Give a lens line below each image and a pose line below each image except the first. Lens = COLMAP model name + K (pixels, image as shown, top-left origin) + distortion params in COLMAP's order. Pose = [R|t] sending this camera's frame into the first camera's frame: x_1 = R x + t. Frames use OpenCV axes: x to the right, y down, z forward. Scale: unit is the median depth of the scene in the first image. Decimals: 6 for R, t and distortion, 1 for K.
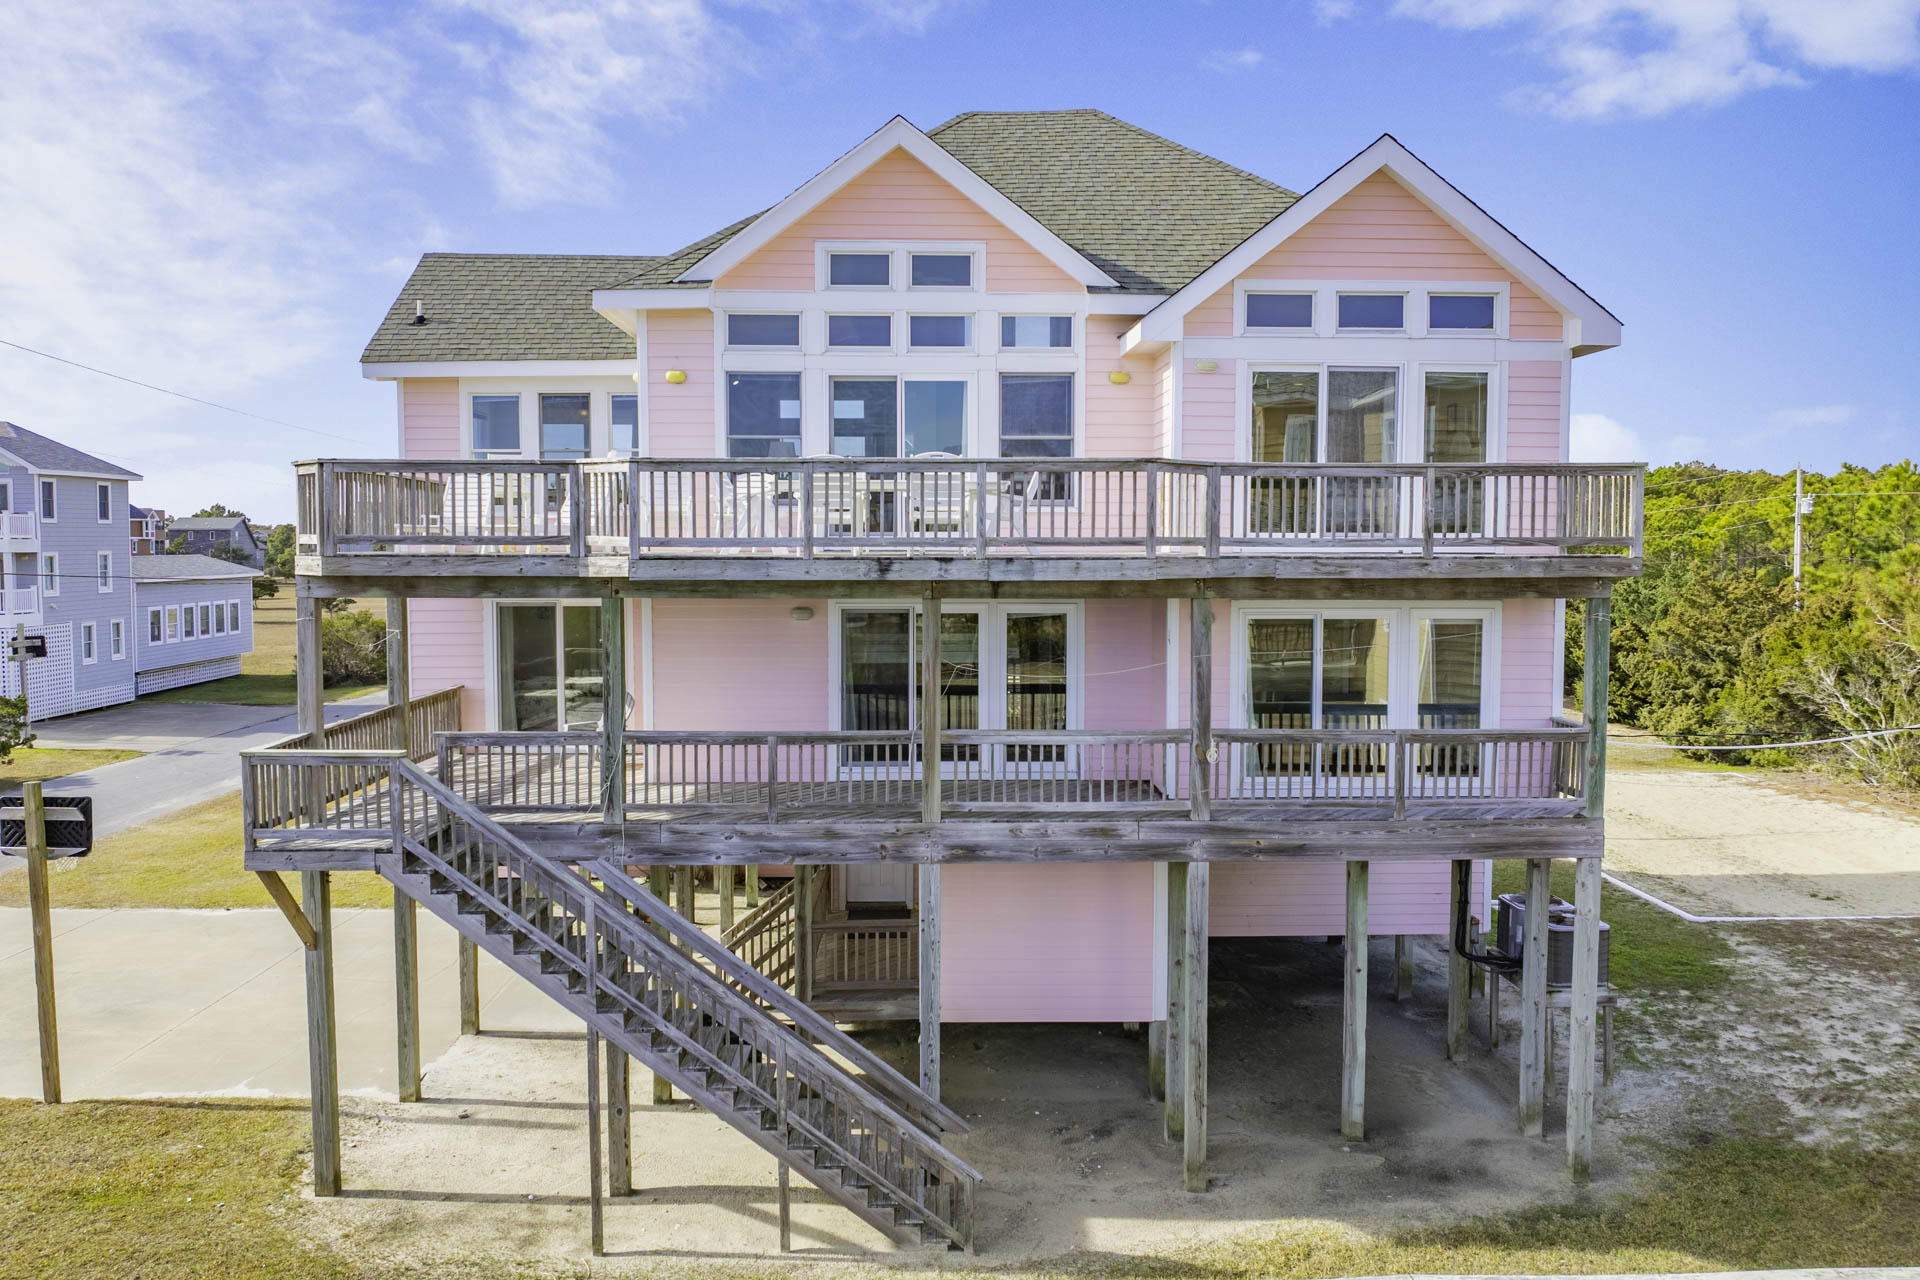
lens RADIAL K [[1465.1, 0, 958.7], [0, 1465.1, 607.6], [0, 0, 1]] dist [-0.039076, -0.002738]
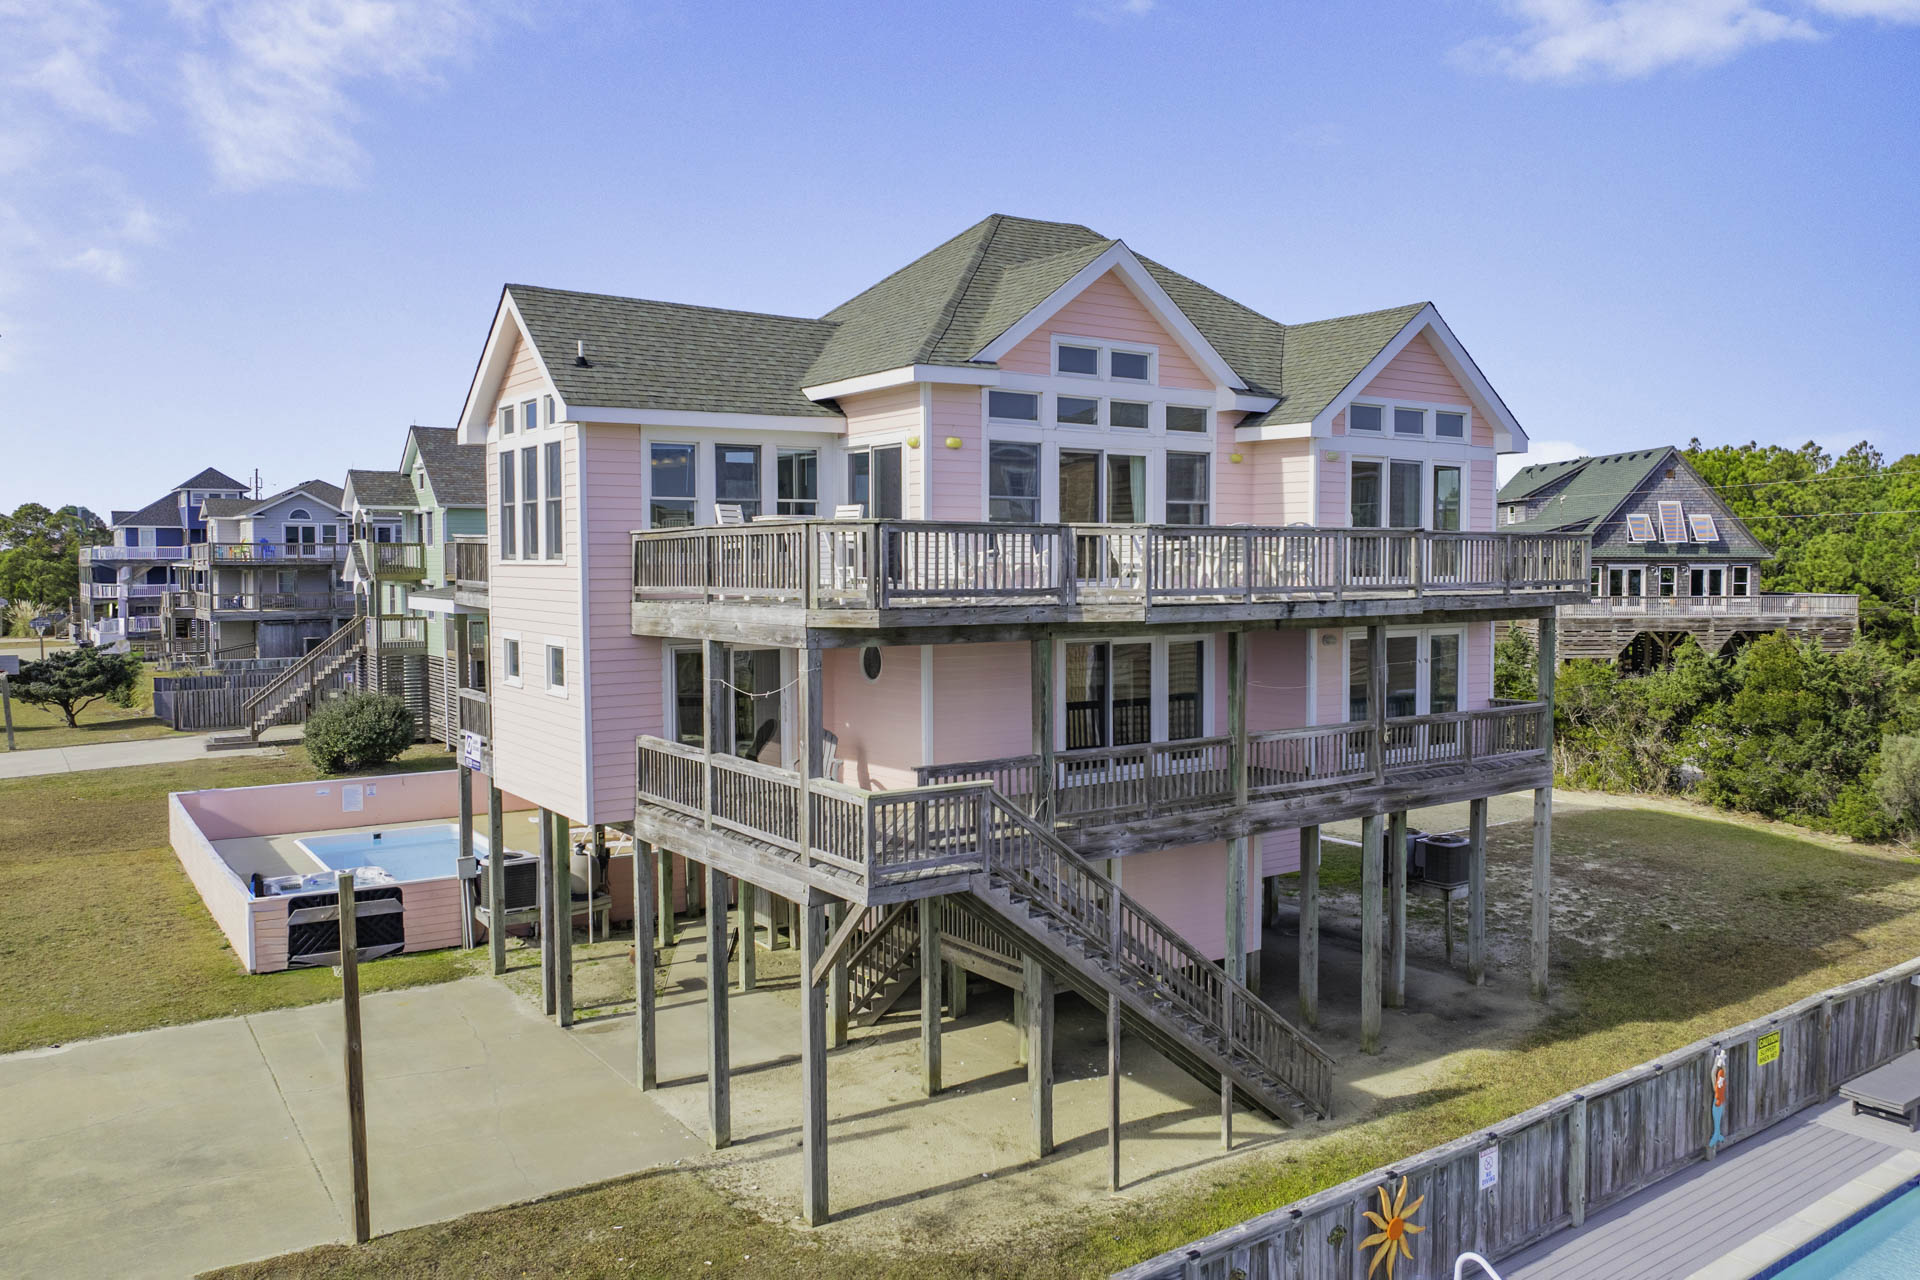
lens RADIAL K [[1527.1, 0, 962.5], [0, 1527.1, 615.0], [0, 0, 1]] dist [-0.025246, -0.035209]
pose [[0.816567, -0.024551, 0.576729, -0.938417], [0.030610, 0.999531, -0.000790, -0.025895], [-0.576439, 0.018299, 0.816935, 0.037916]]
